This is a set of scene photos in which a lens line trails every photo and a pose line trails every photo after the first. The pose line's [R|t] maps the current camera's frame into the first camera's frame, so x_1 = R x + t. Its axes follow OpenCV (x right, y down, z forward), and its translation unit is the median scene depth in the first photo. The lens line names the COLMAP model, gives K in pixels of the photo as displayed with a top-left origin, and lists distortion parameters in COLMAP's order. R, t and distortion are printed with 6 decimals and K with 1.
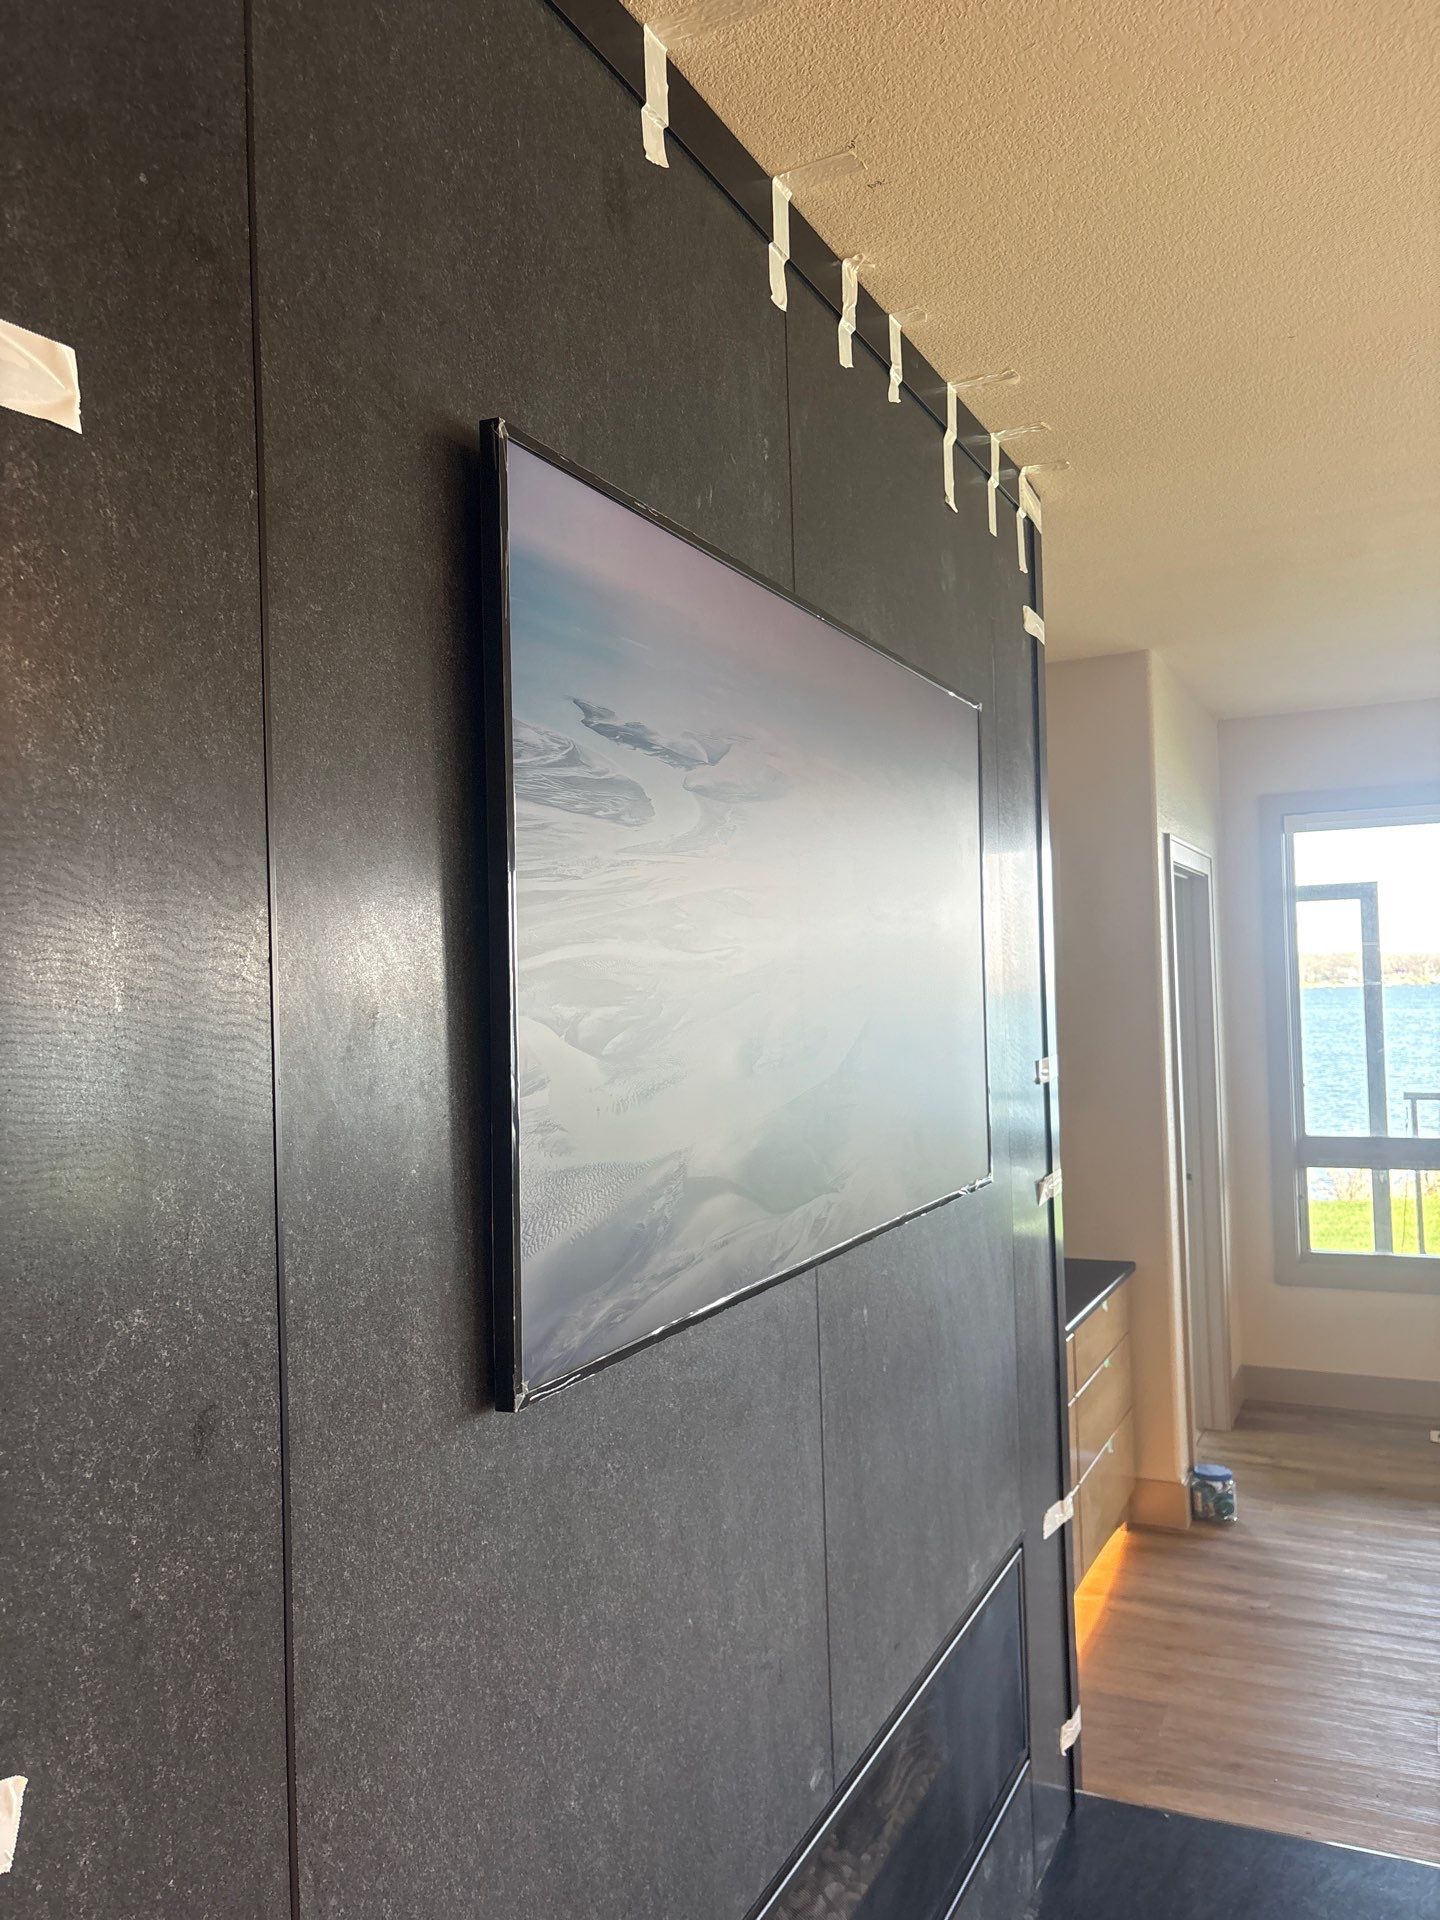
lens RADIAL K [[1456.0, 0, 711.1], [0, 1456.0, 961.8], [0, 0, 1]] dist [0.069423, -0.079707]
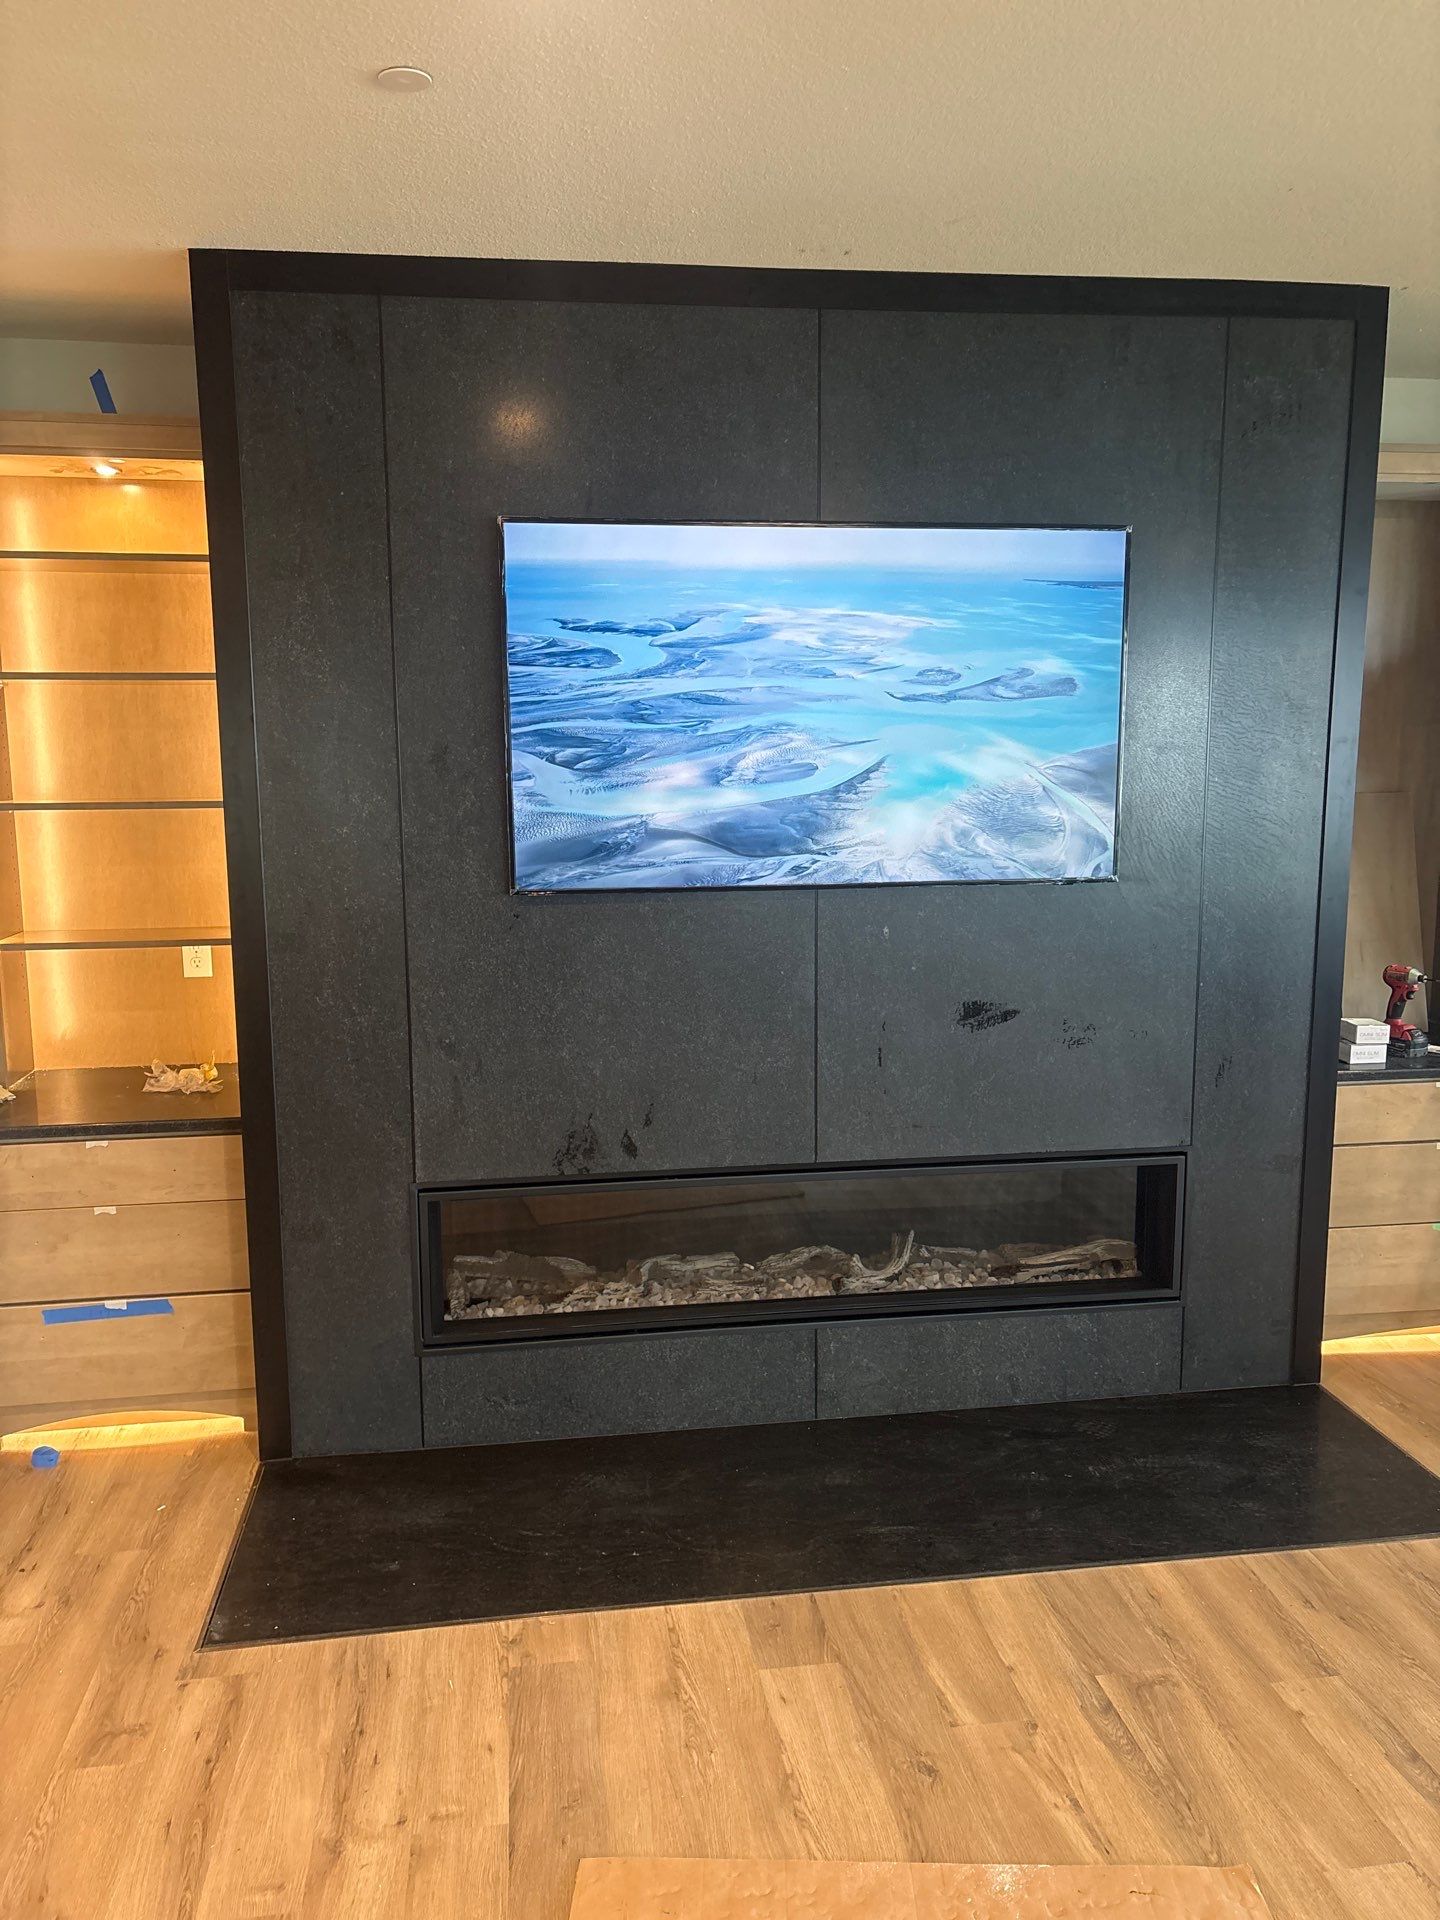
lens RADIAL K [[1456.0, 0, 711.4], [0, 1456.0, 967.1], [0, 0, 1]] dist [0.069423, -0.079707]
pose [[0.563803, 0.150748, -0.812035, 2.011456], [0.006685, 0.982336, 0.187004, -0.061177], [0.825882, -0.110862, 0.552836, -0.184756]]
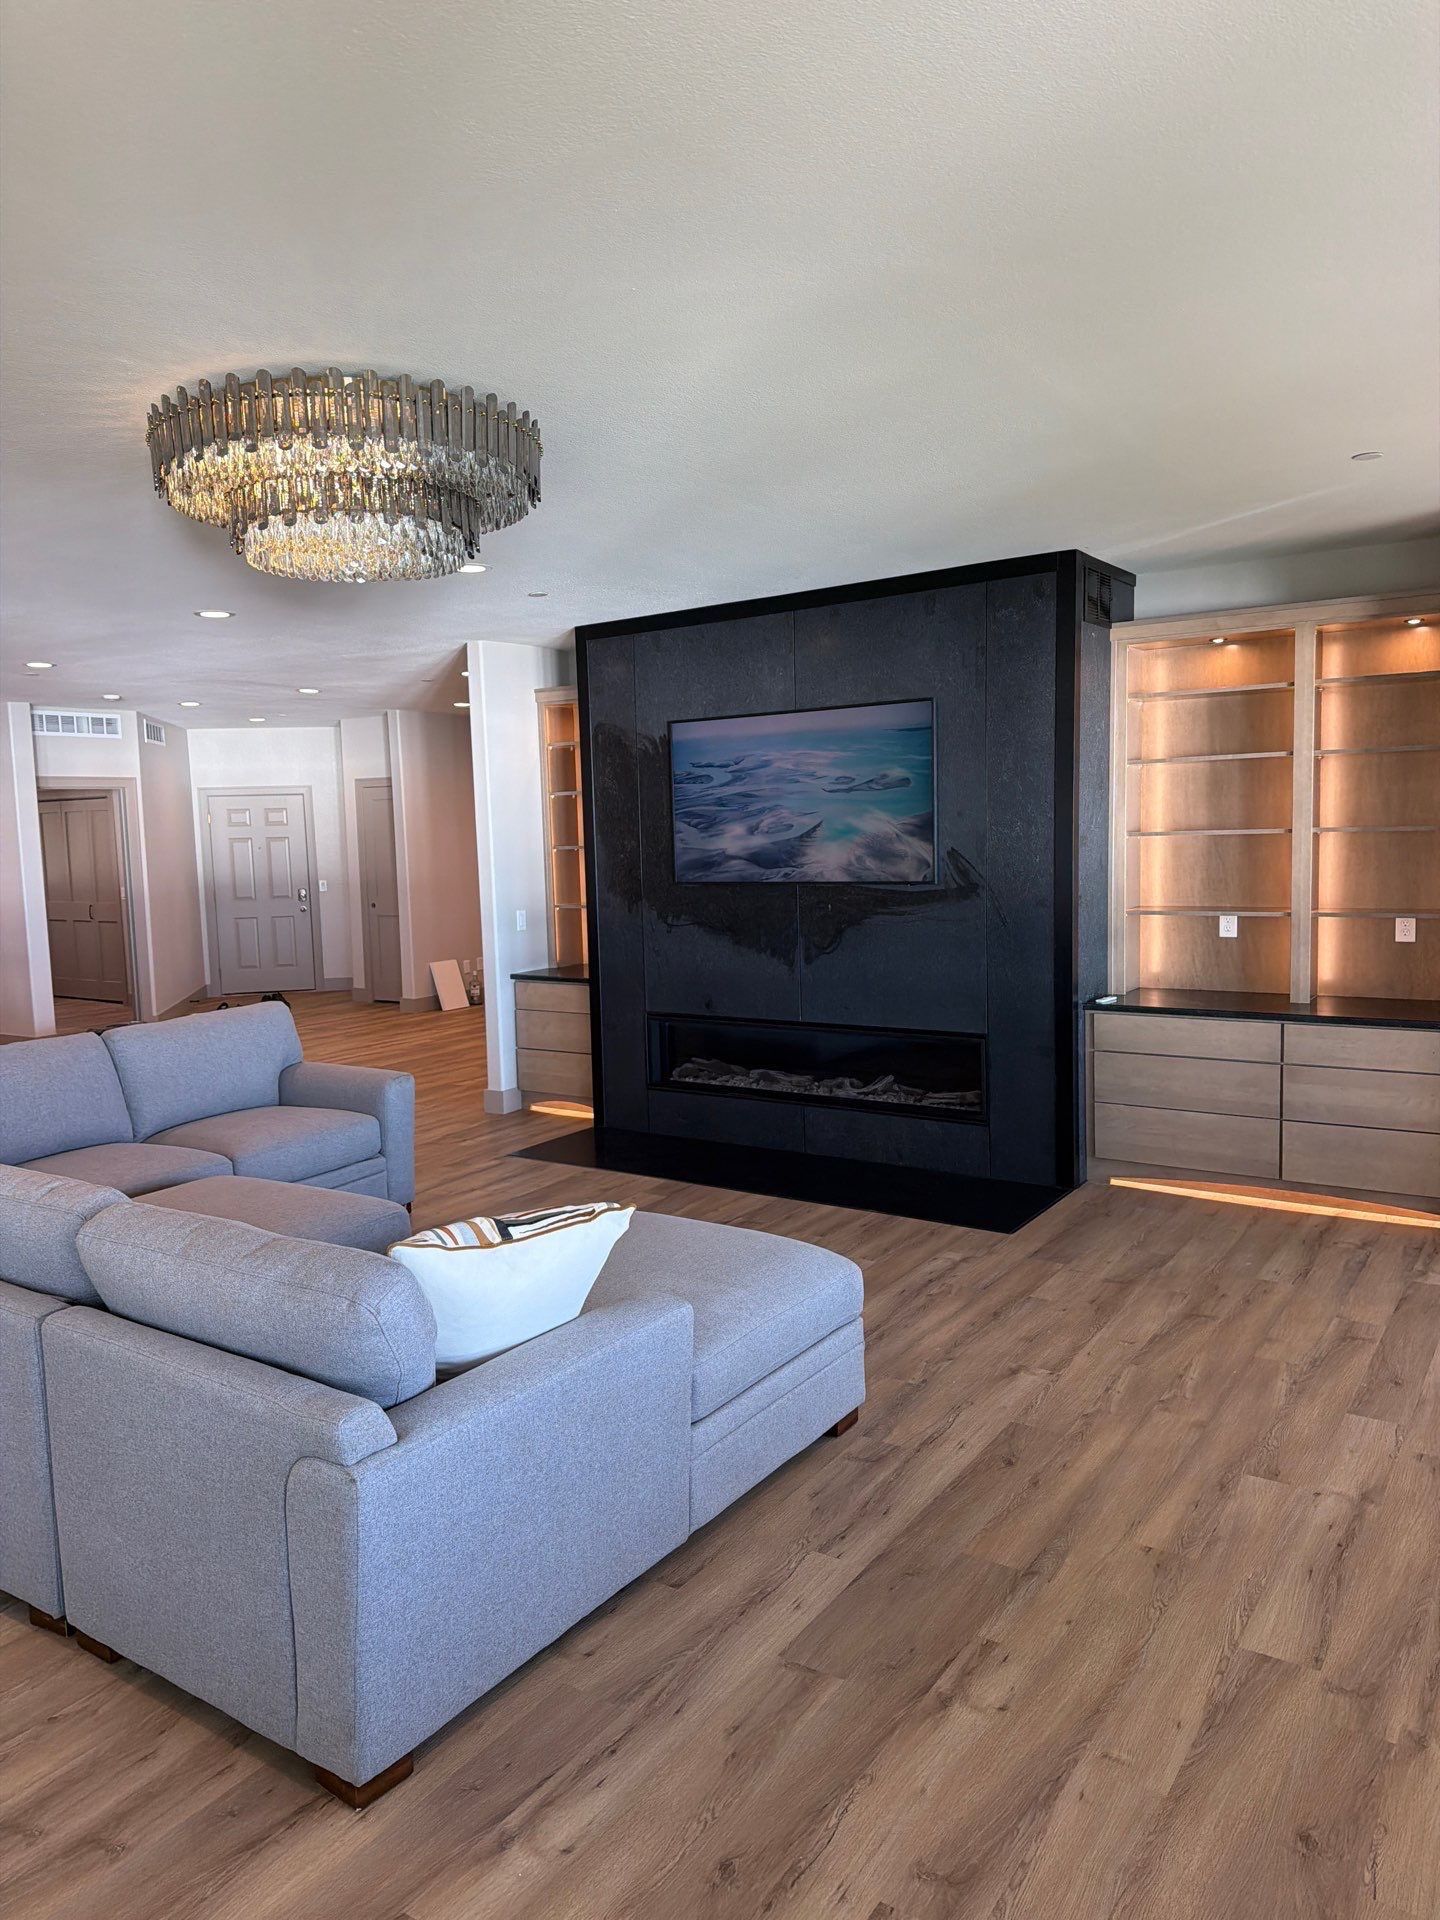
lens RADIAL K [[1346.4, 0, 694.8], [0, 1346.4, 966.7], [0, 0, 1]] dist [0.104593, -0.009208]
pose [[-0.150193, 0.134921, -0.979407, 4.751124], [0.053253, 0.990310, 0.128257, -0.066154], [0.987221, -0.032893, -0.155922, 1.699597]]
